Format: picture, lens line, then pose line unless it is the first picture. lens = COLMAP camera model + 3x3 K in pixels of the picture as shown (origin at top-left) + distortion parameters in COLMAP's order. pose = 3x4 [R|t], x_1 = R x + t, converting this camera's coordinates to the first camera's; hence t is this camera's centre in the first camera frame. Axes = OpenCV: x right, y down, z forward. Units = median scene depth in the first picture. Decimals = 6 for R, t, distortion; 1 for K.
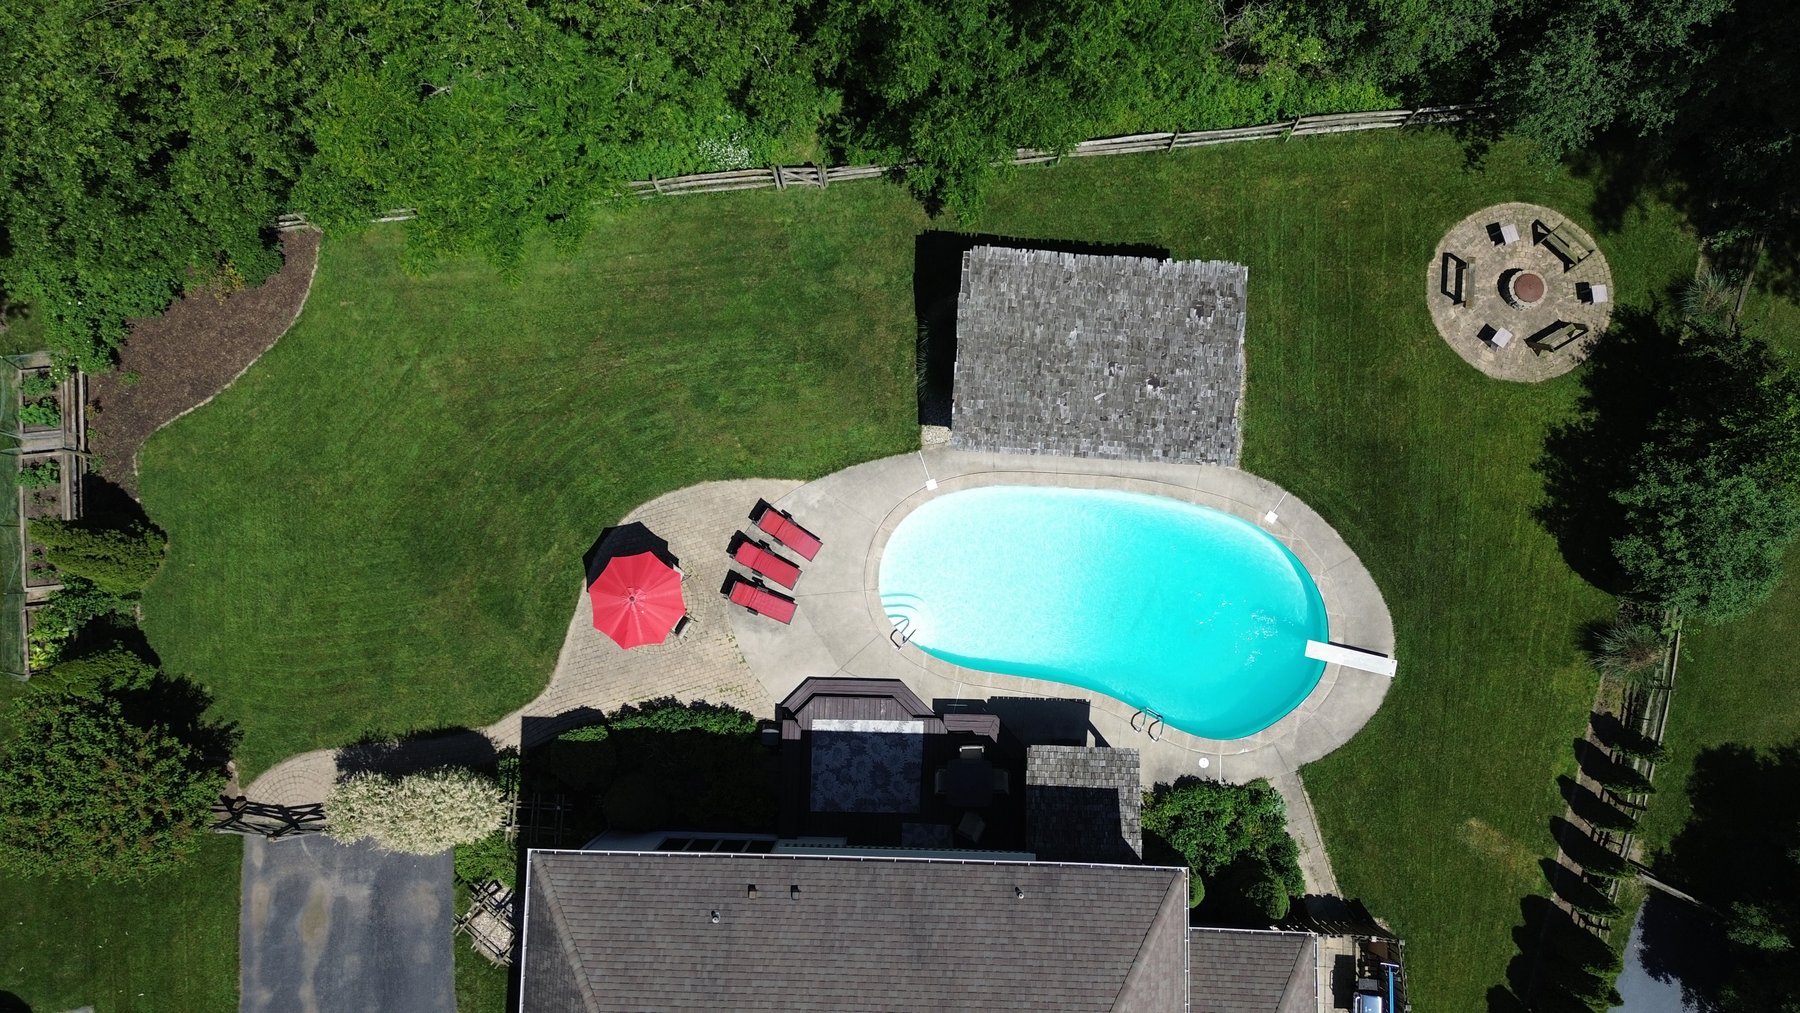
lens RADIAL K [[1292.8, 0, 900.0], [0, 1292.8, 506.5], [0, 0, 1]] dist [0.045263, -0.003040]
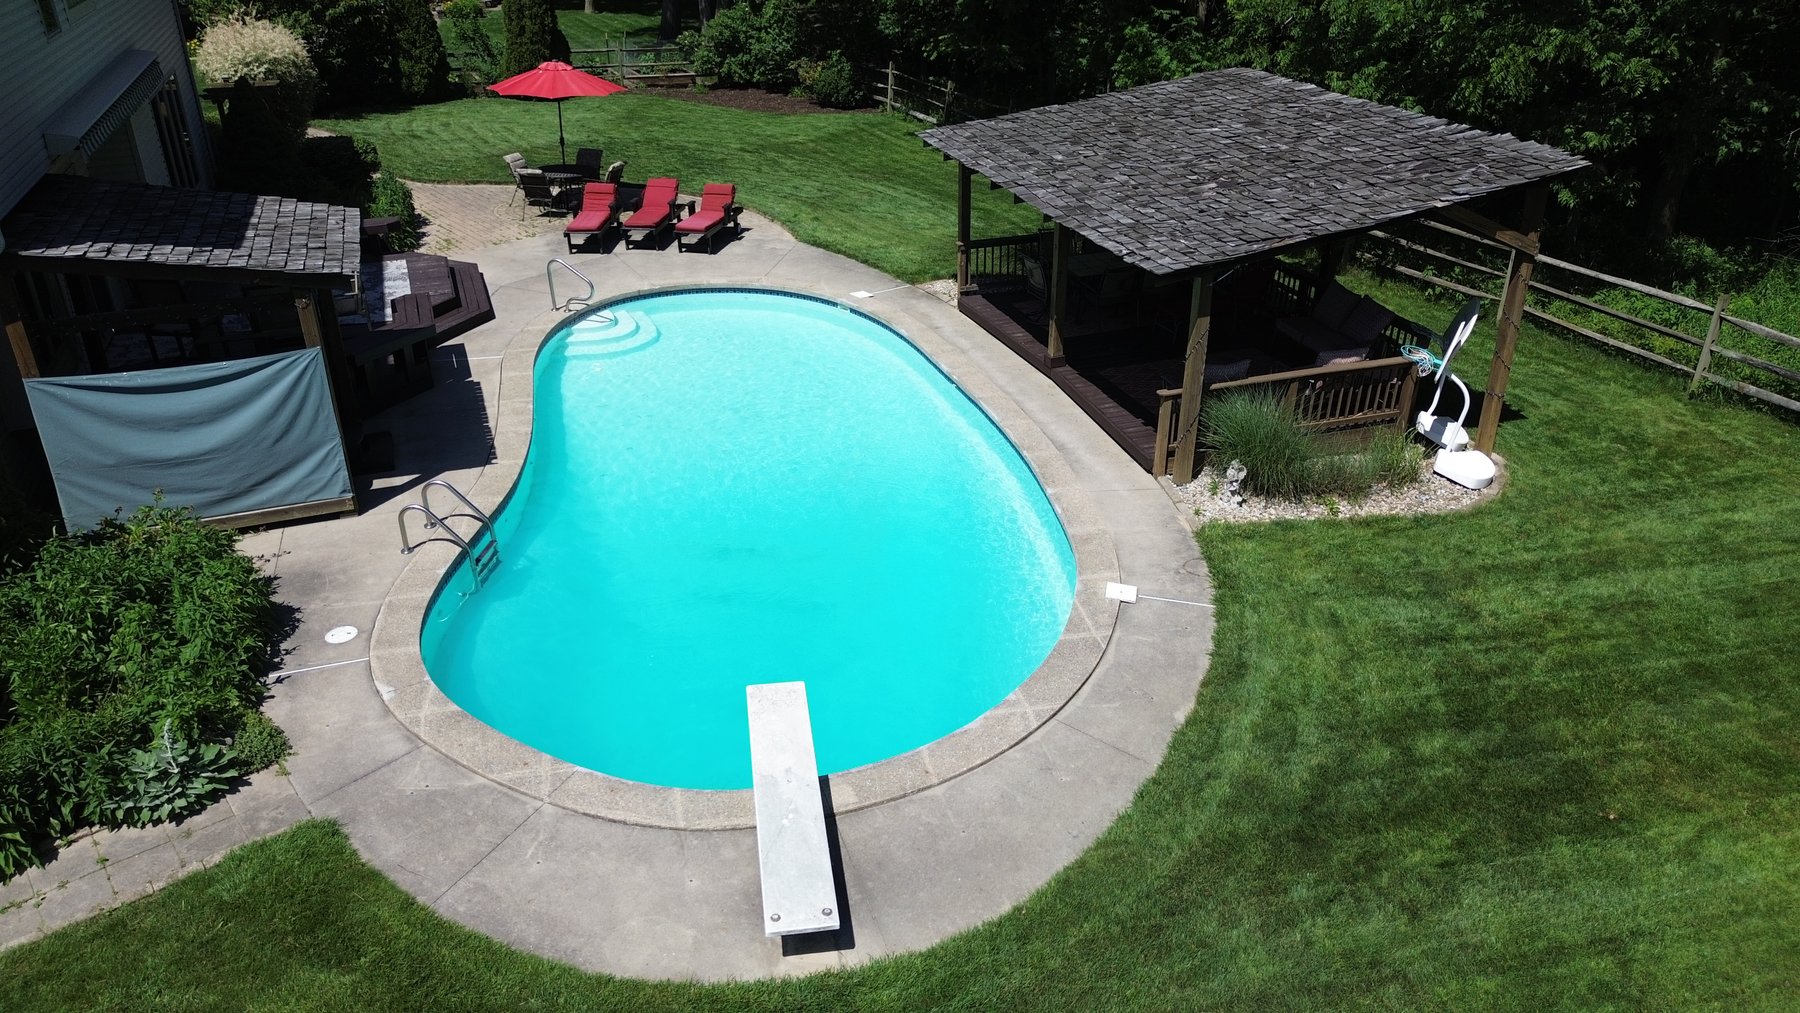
lens RADIAL K [[1292.8, 0, 900.0], [0, 1292.8, 506.5], [0, 0, 1]] dist [0.045263, -0.003040]
pose [[0.372669, 0.416285, -0.829352, 0.540088], [-0.924404, 0.244755, -0.292528, 0.155686], [0.081213, 0.875672, 0.476028, 0.826851]]
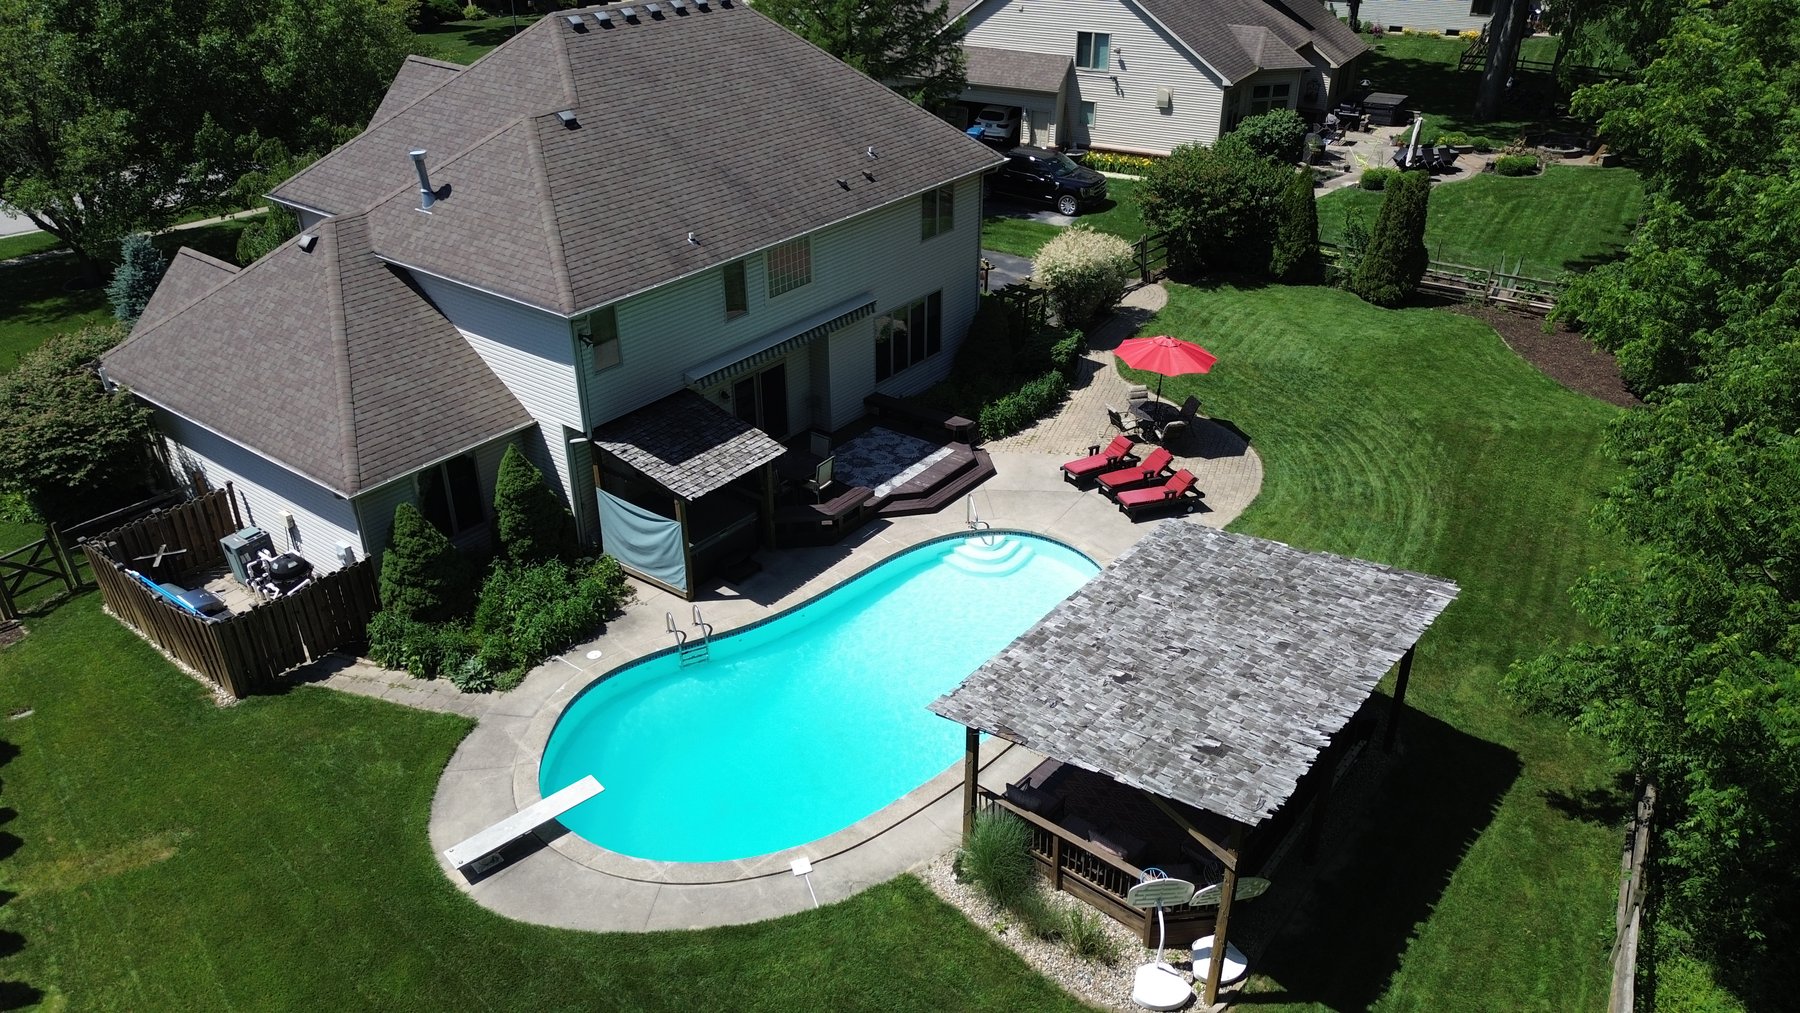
lens RADIAL K [[1292.8, 0, 900.0], [0, 1292.8, 506.5], [0, 0, 1]] dist [0.045263, -0.003040]
pose [[-0.580365, 0.390771, -0.714475, 0.602688], [-0.811901, -0.209572, 0.544882, -0.297422], [0.063190, 0.896313, 0.438896, 0.632502]]
